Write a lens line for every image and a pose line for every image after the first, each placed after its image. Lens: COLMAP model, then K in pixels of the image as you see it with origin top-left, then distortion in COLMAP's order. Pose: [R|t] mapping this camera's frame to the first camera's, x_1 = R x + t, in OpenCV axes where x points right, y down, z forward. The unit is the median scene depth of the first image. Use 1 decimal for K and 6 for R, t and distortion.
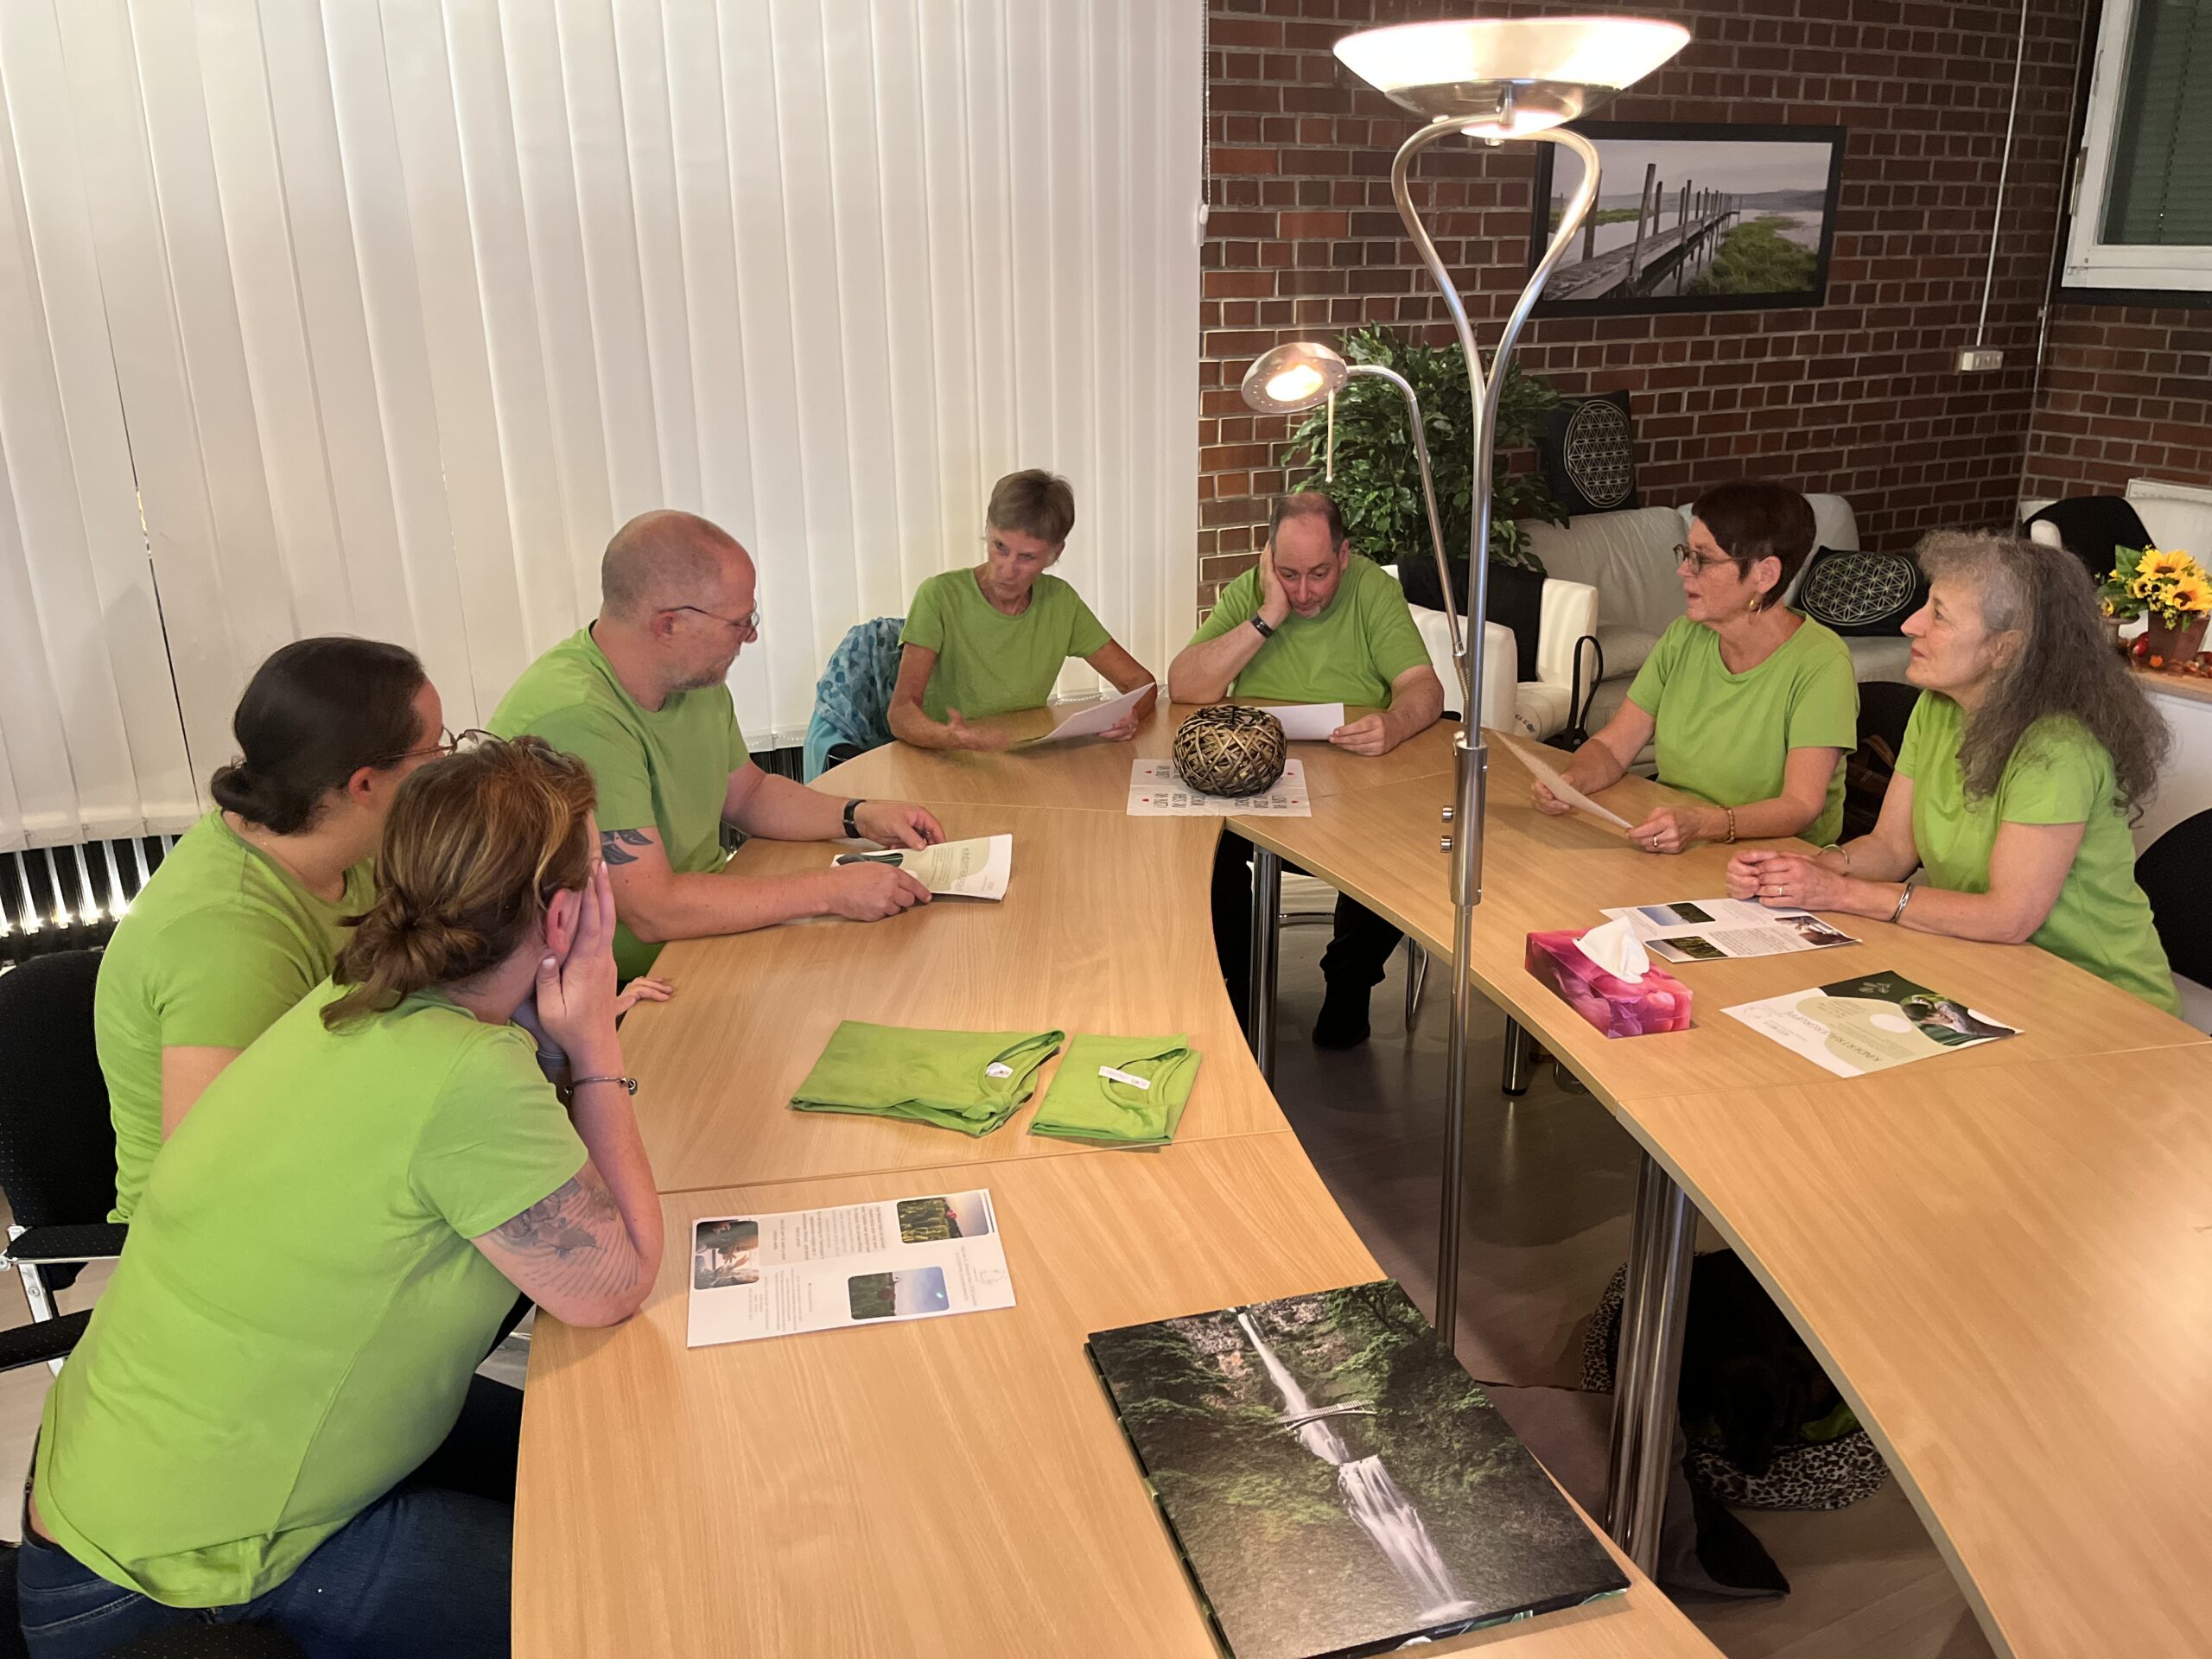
lens RADIAL K [[1672.6, 0, 1120.1], [0, 1672.6, 828.3], [0, 0, 1]] dist [0.057346, -0.071439]
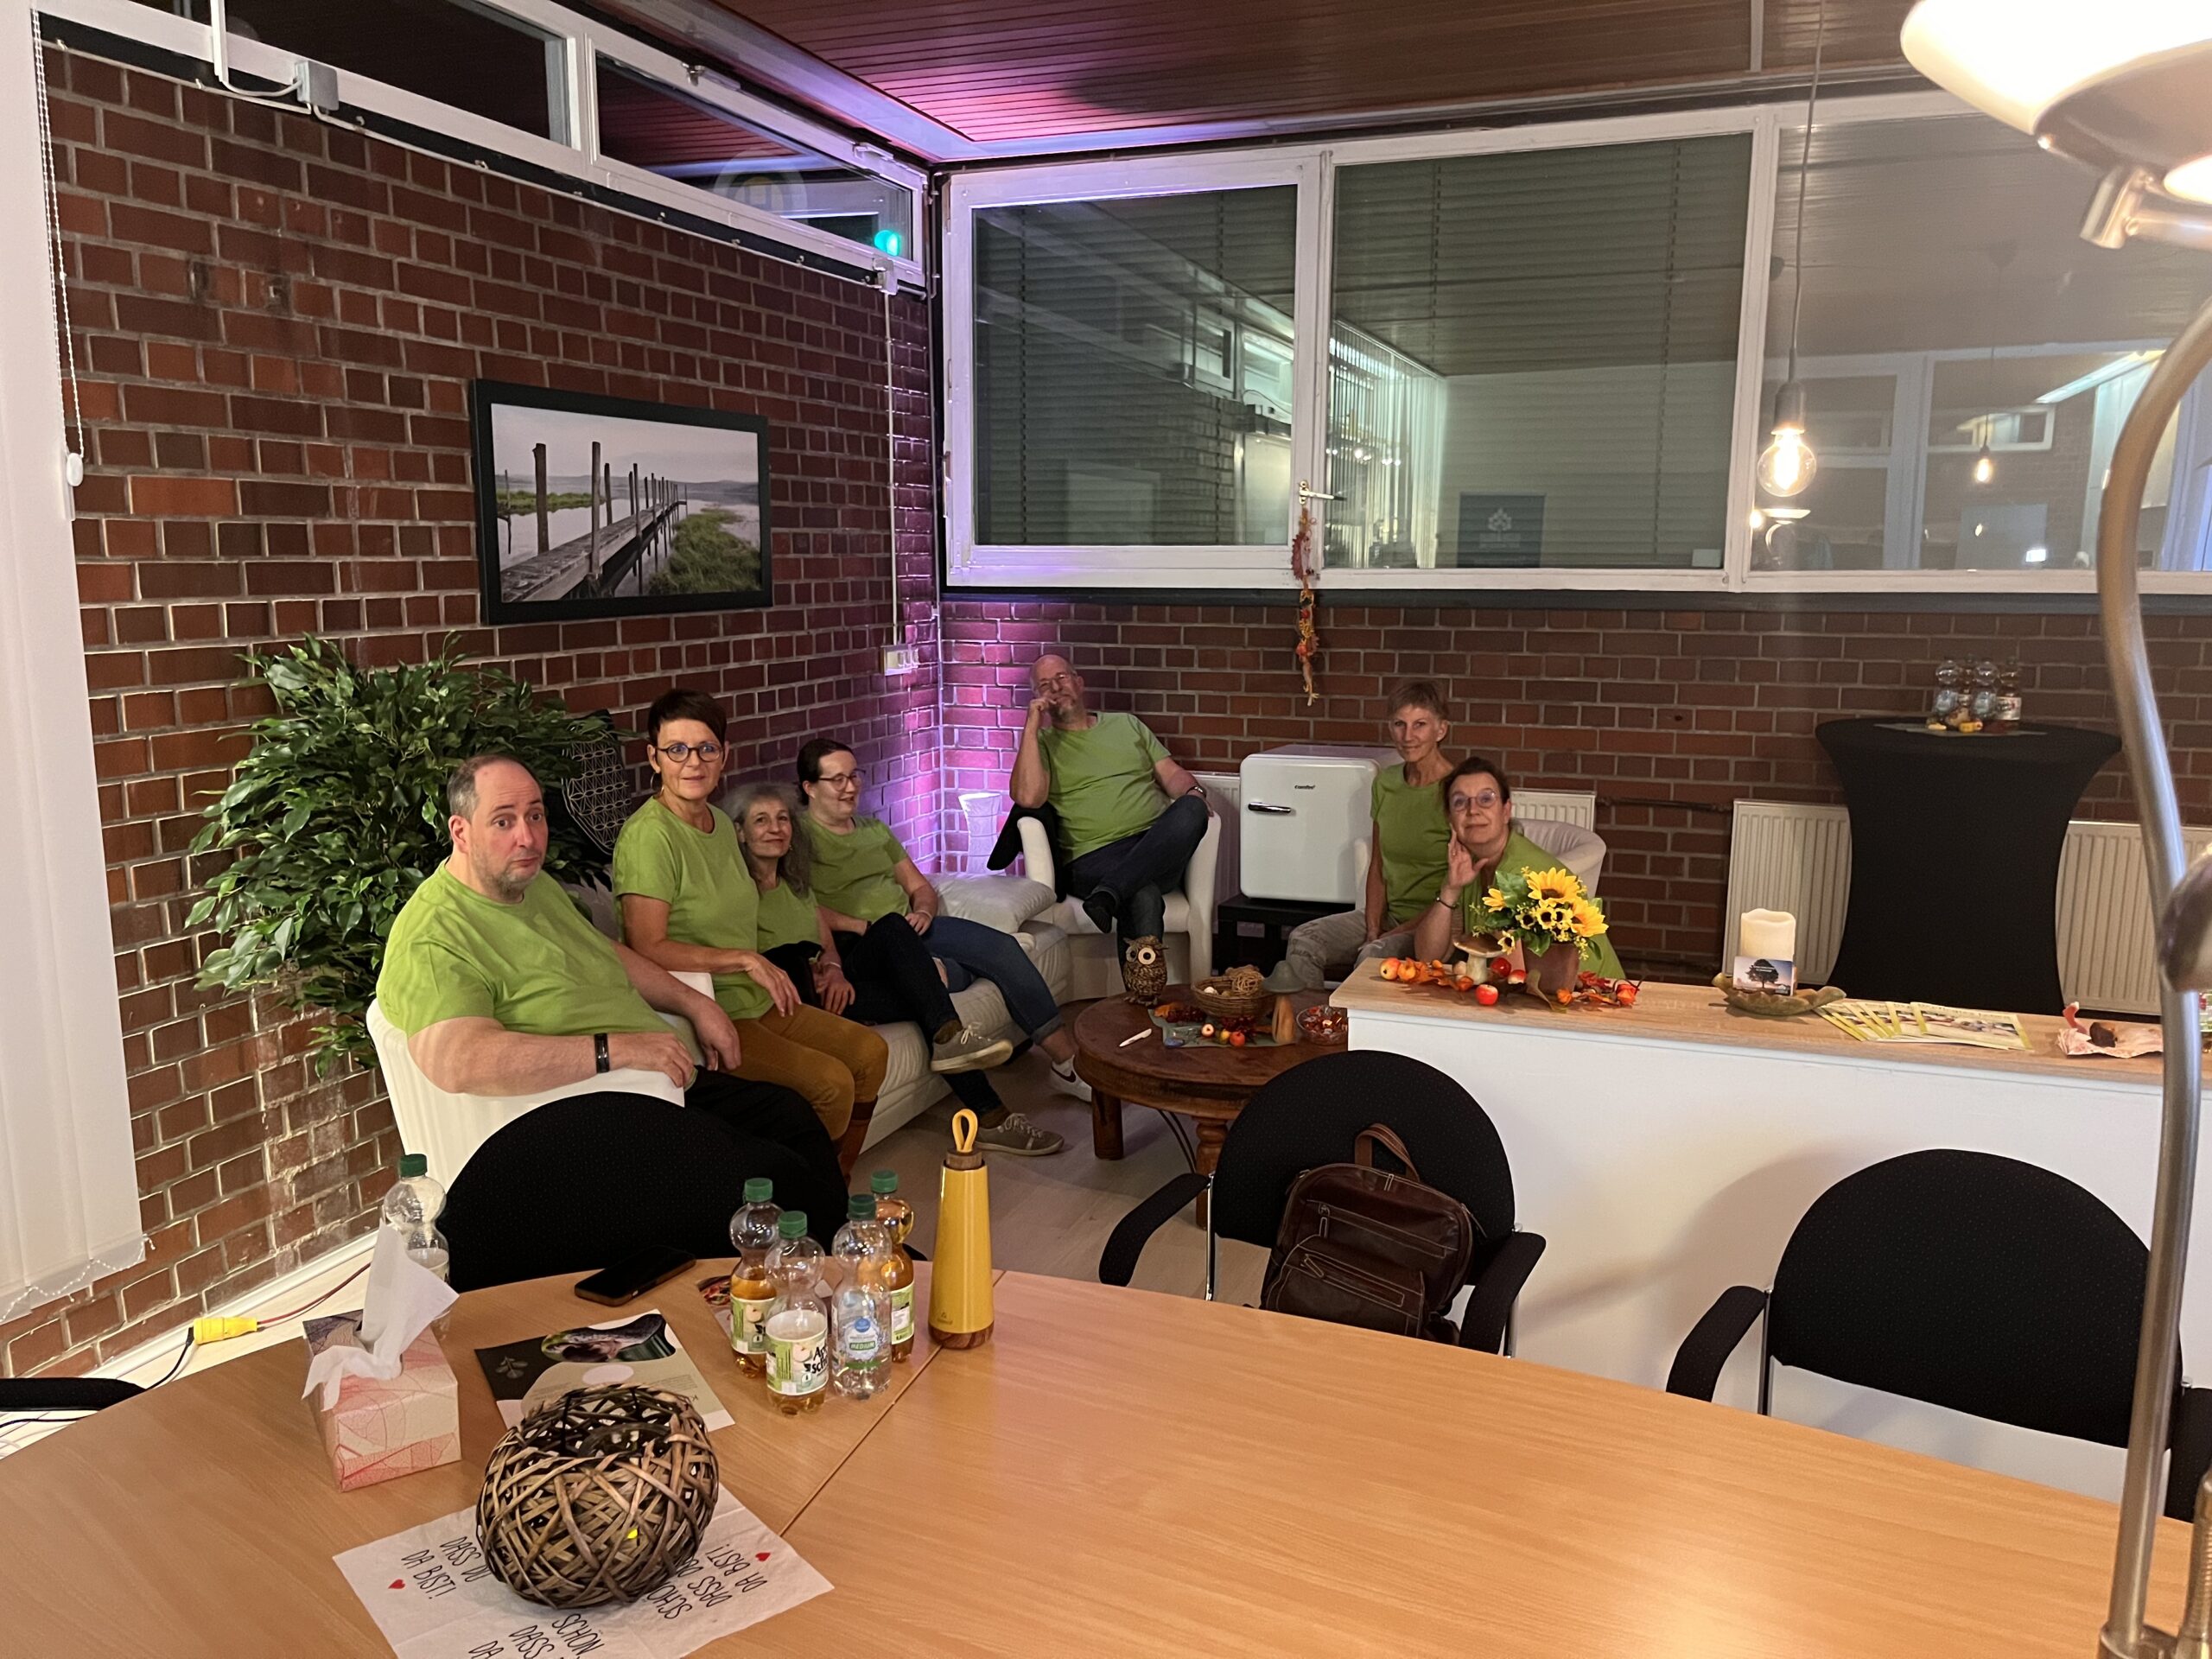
lens RADIAL K [[1672.6, 0, 1098.6], [0, 1672.6, 831.3], [0, 0, 1]] dist [0.057346, -0.071439]
pose [[0.731676, -0.104739, 0.673558, -0.106603], [0.213950, 0.973478, -0.081034, -0.124697], [-0.647207, 0.203398, 0.734679, 0.383667]]
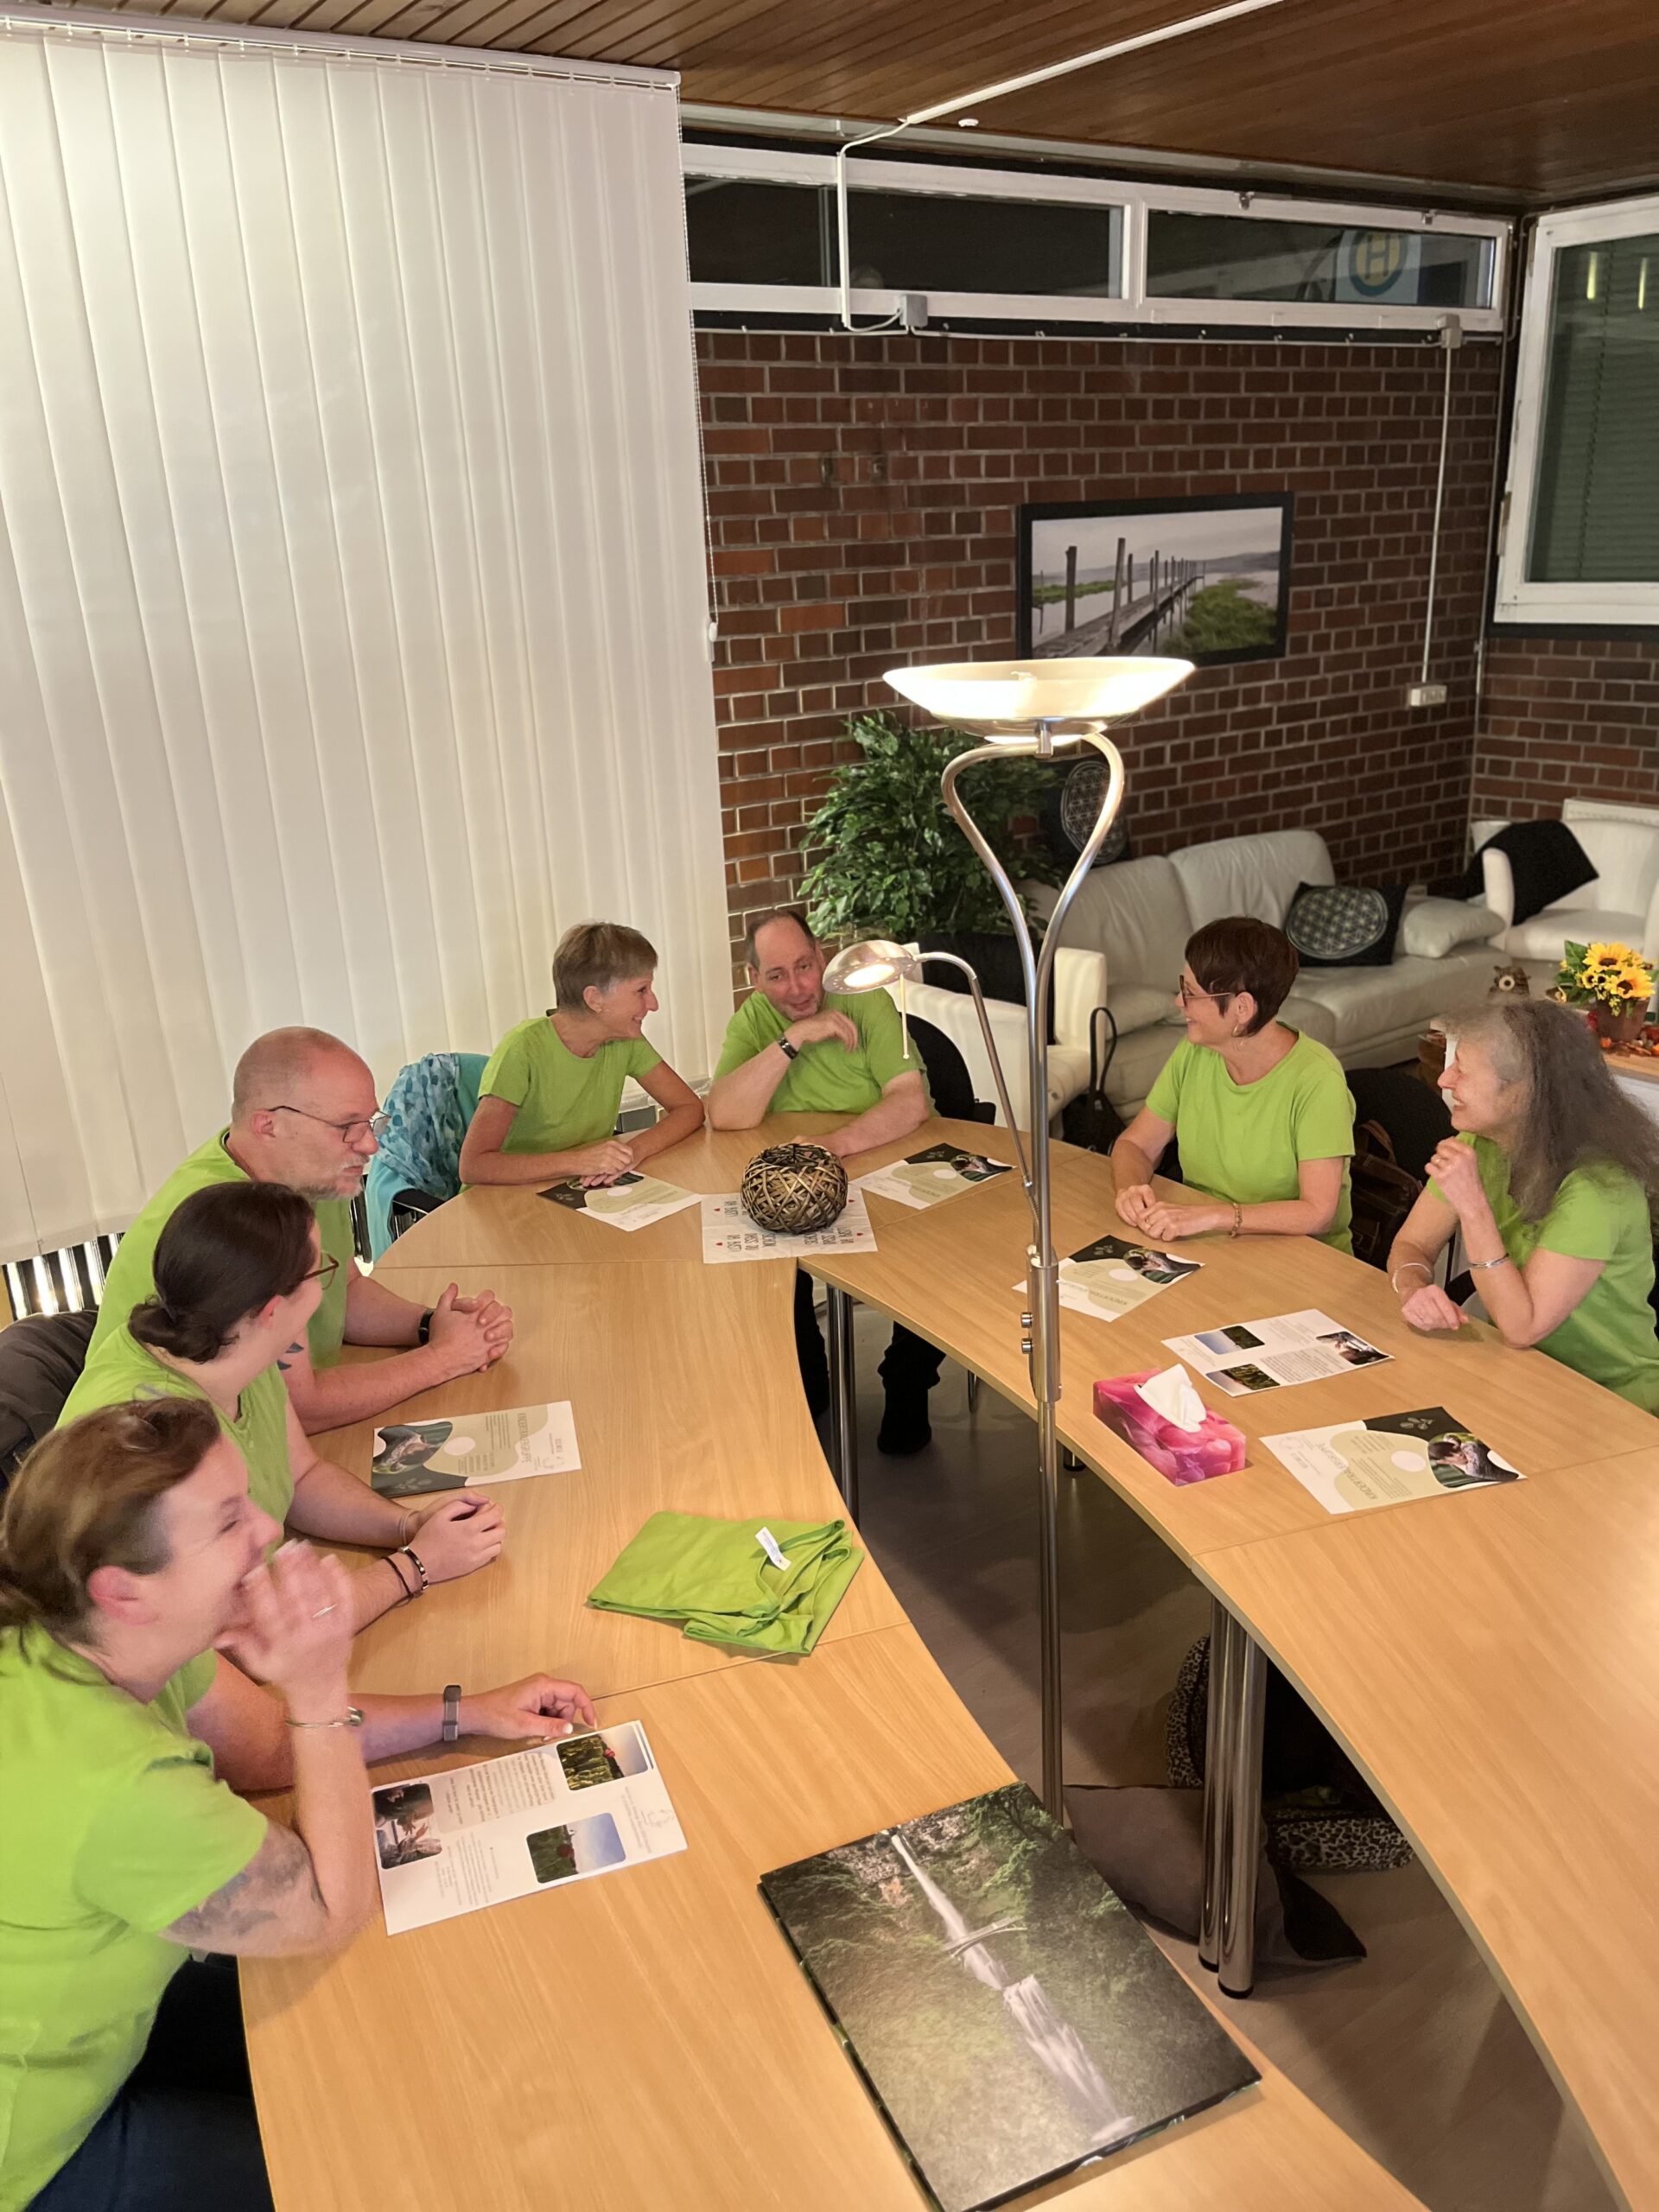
lens RADIAL K [[1672.6, 0, 832.0], [0, 1672.6, 1118.1], [0, 0, 1]] dist [0.057346, -0.071439]
pose [[0.990060, -0.077119, 0.117617, -0.024057], [0.076462, 0.997021, 0.010091, -0.075948], [-0.118045, -0.000997, 0.993008, -0.038567]]
